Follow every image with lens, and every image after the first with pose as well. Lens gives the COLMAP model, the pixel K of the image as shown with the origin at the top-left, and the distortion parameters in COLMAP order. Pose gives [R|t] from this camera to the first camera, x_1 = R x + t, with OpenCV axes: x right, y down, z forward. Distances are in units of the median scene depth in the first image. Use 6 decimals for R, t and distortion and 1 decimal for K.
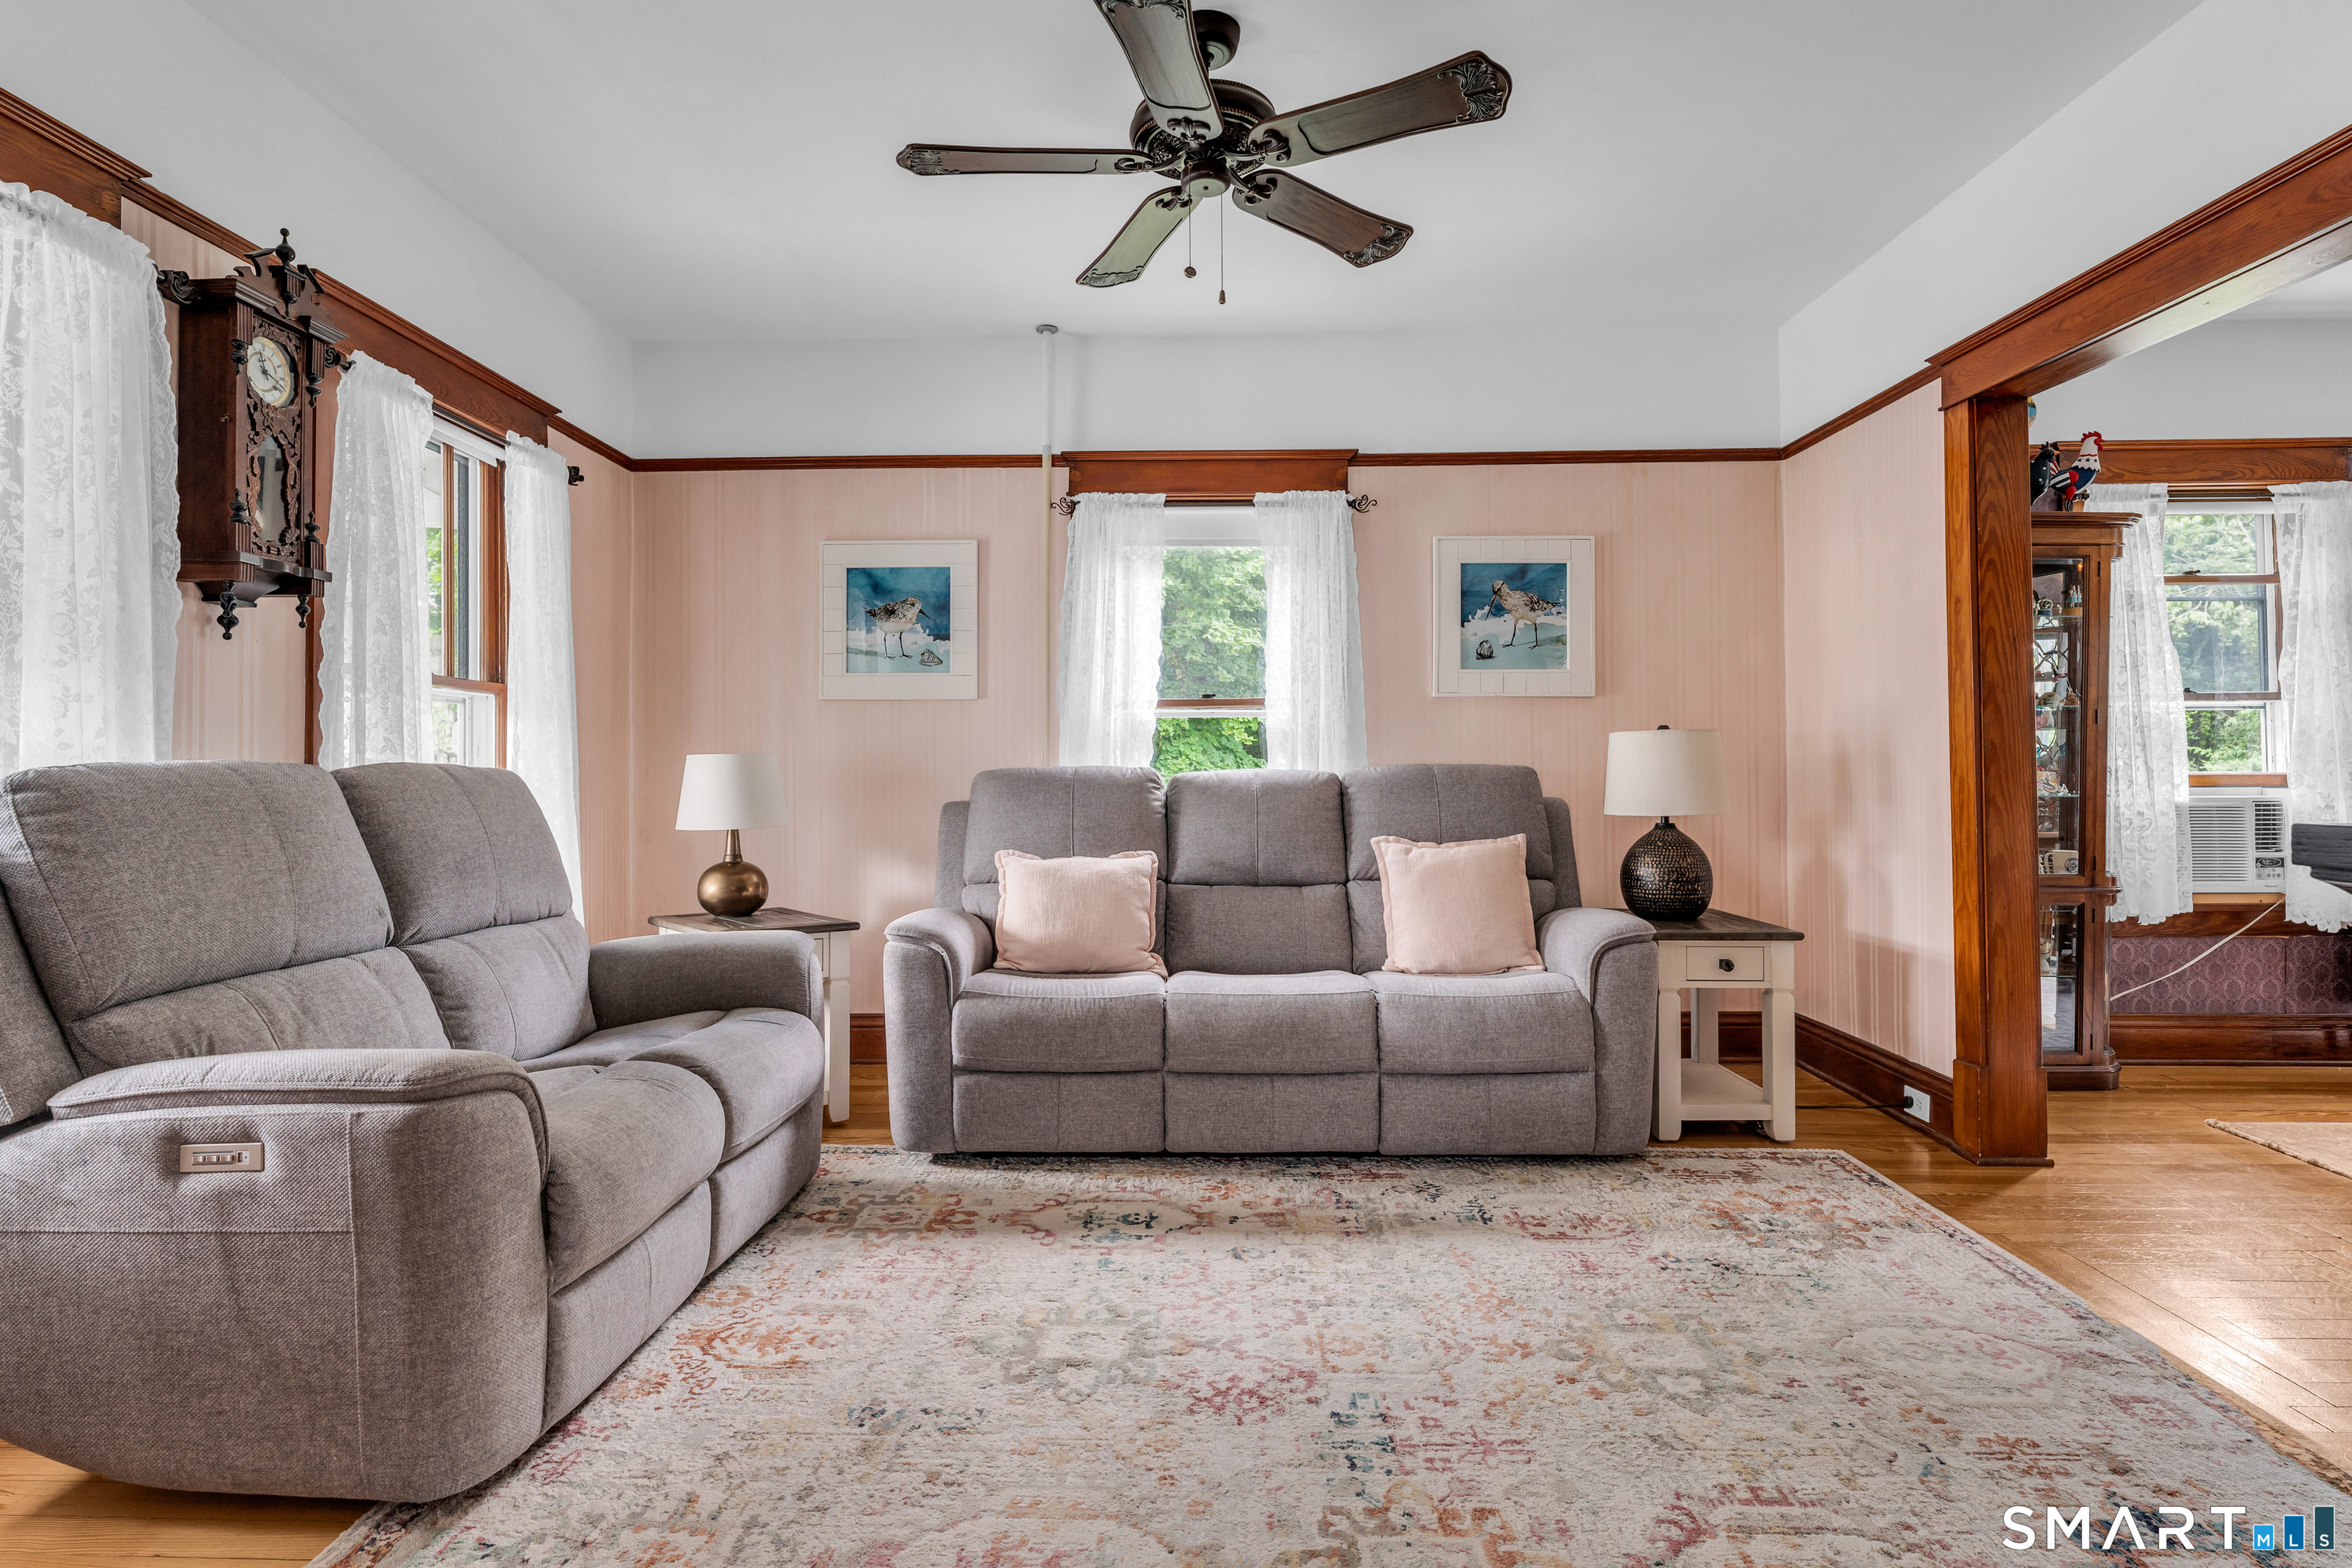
lens RADIAL K [[1198.9, 0, 1170.2], [0, 1198.9, 793.2], [0, 0, 1]] dist [-0.012979, 0.000003]
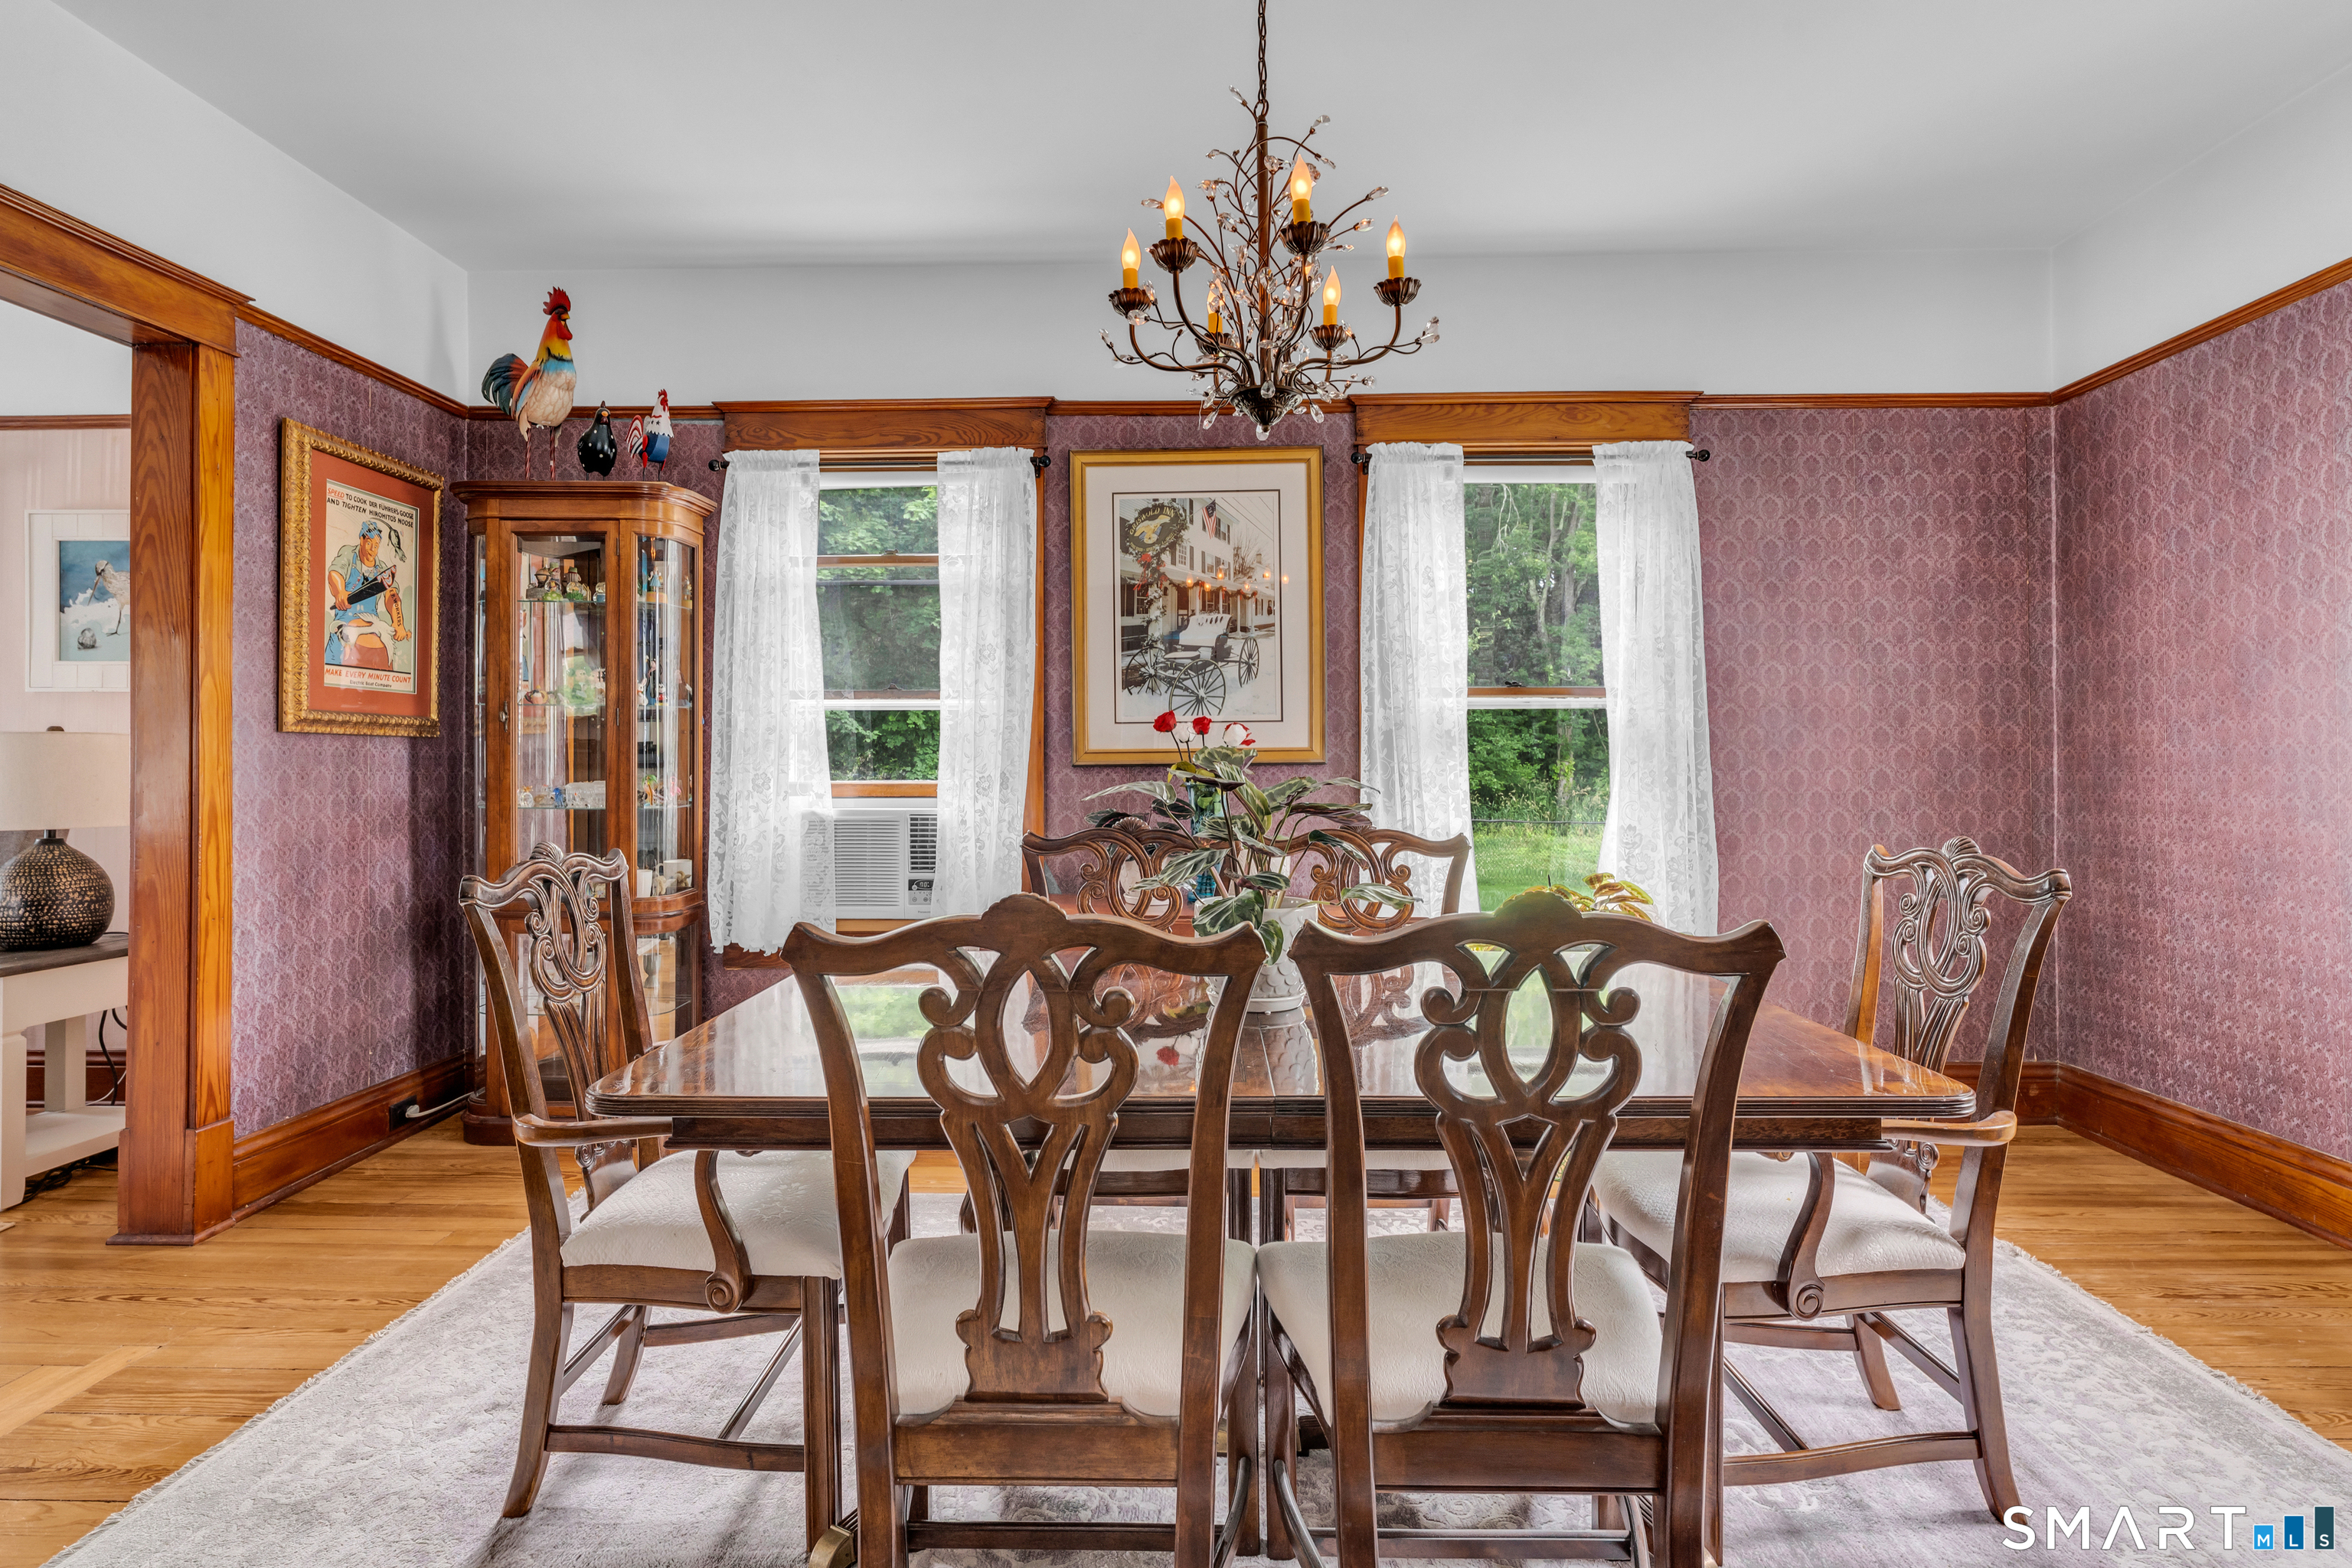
lens RADIAL K [[1198.9, 0, 1185.6], [0, 1198.9, 759.9], [0, 0, 1]] dist [-0.012979, 0.000003]
pose [[0.999984, 0.005424, -0.001363, 1.100802], [-0.005444, 0.999868, -0.015281, -0.020285], [0.001280, 0.015288, 0.999882, 0.120170]]
